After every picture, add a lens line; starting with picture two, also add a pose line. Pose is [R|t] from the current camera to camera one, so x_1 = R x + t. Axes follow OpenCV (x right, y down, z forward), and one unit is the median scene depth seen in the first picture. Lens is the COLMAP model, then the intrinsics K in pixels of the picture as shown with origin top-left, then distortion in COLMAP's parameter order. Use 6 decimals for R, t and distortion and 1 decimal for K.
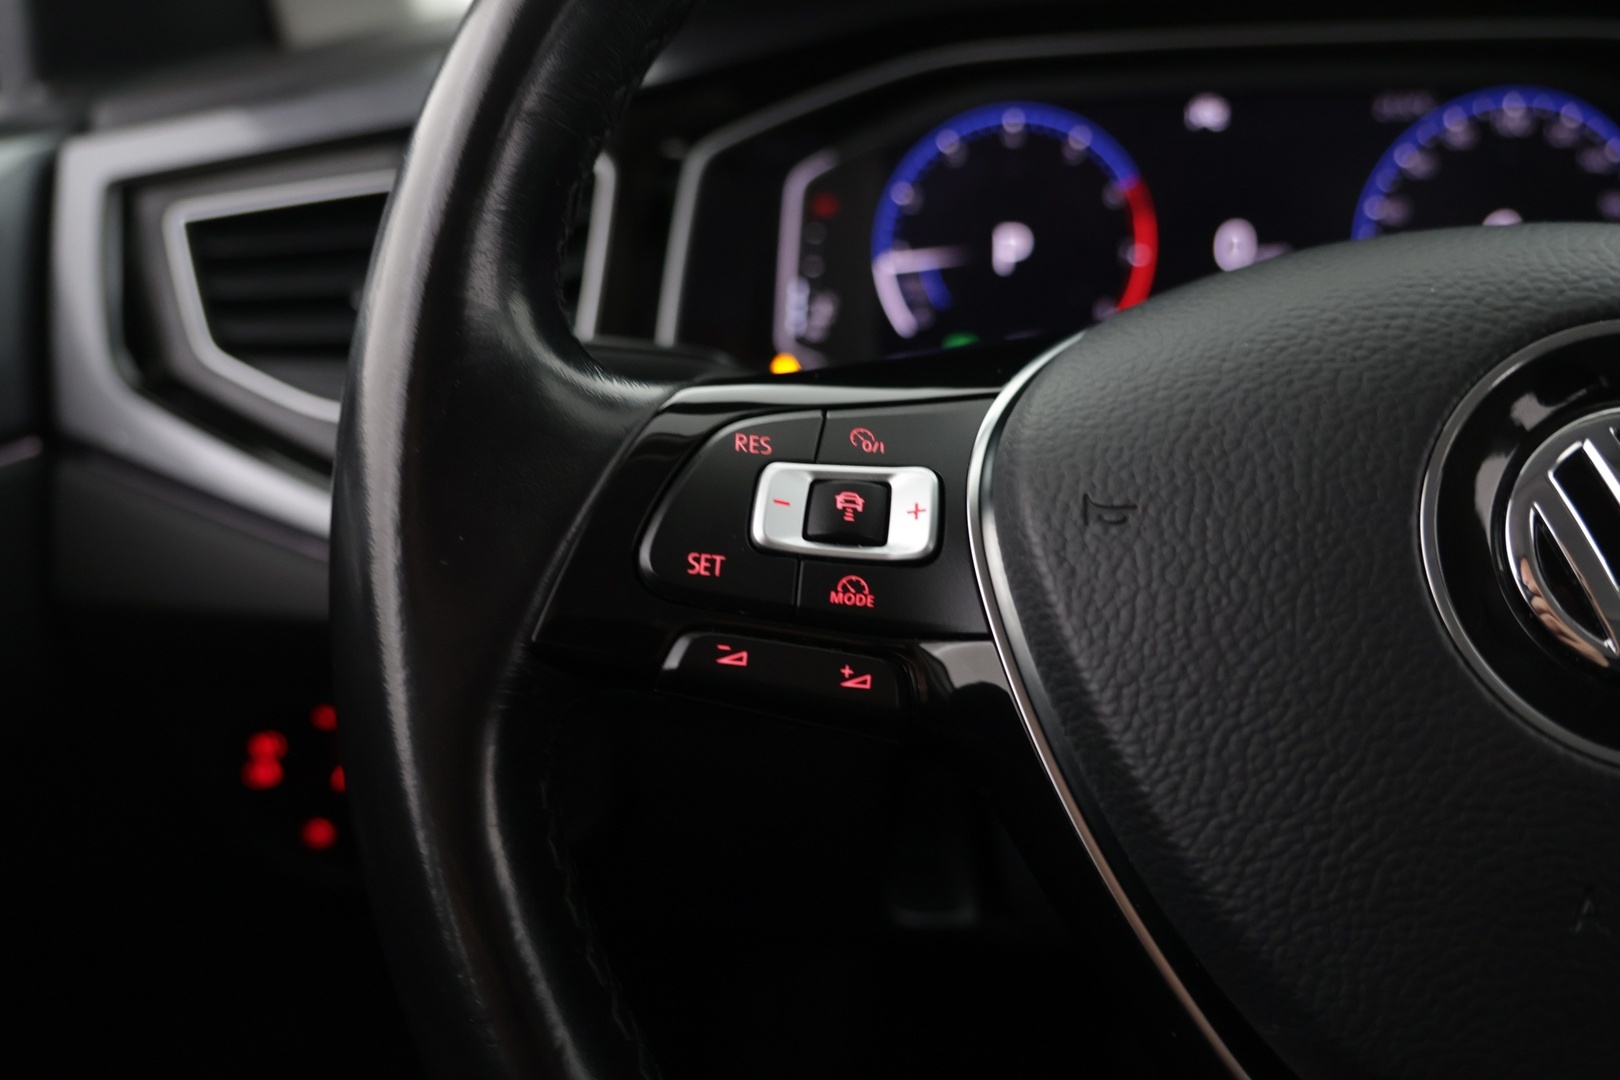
lens RADIAL K [[1361.7, 0, 803.9], [0, 1361.7, 529.0], [0, 0, 1]] dist [-0.021071, 0.017460]
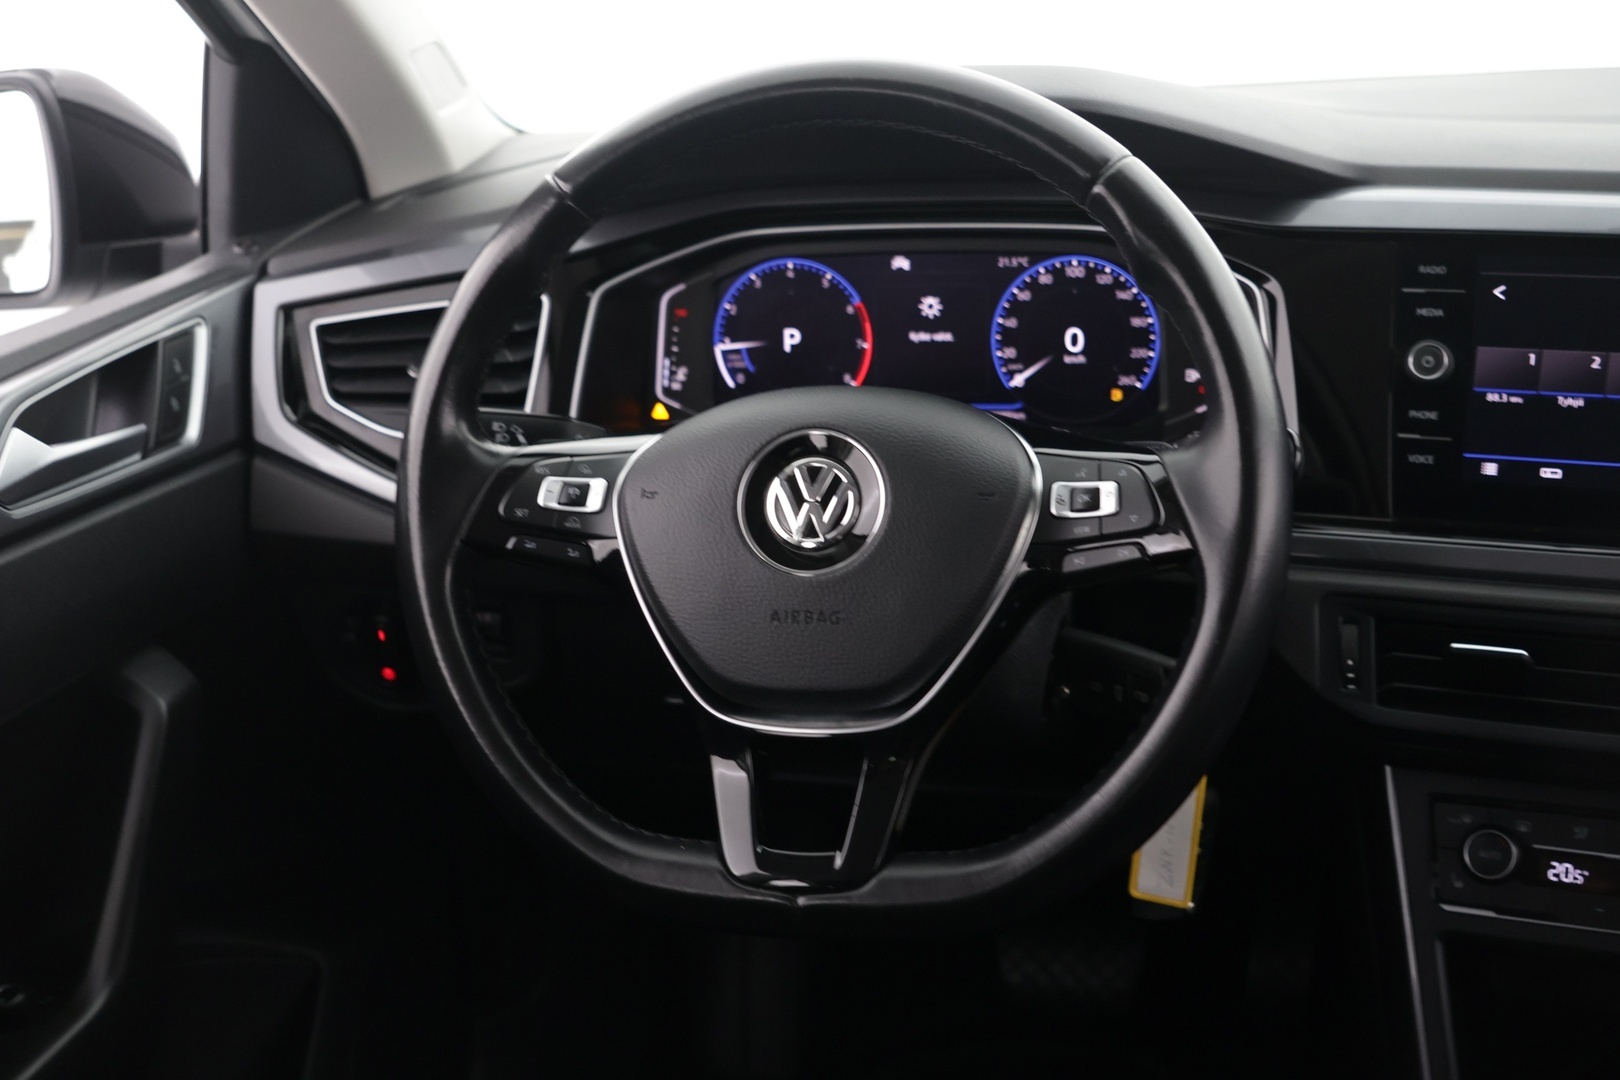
lens RADIAL K [[2005.6, 0, 806.7], [0, 2005.6, 532.1], [0, 0, 1]] dist [-0.003308, 0.055671]
pose [[0.991834, 0.022938, -0.125453, 0.635830], [-0.022197, 0.999727, 0.007302, 0.014209], [0.125586, -0.004457, 0.992073, -1.878131]]
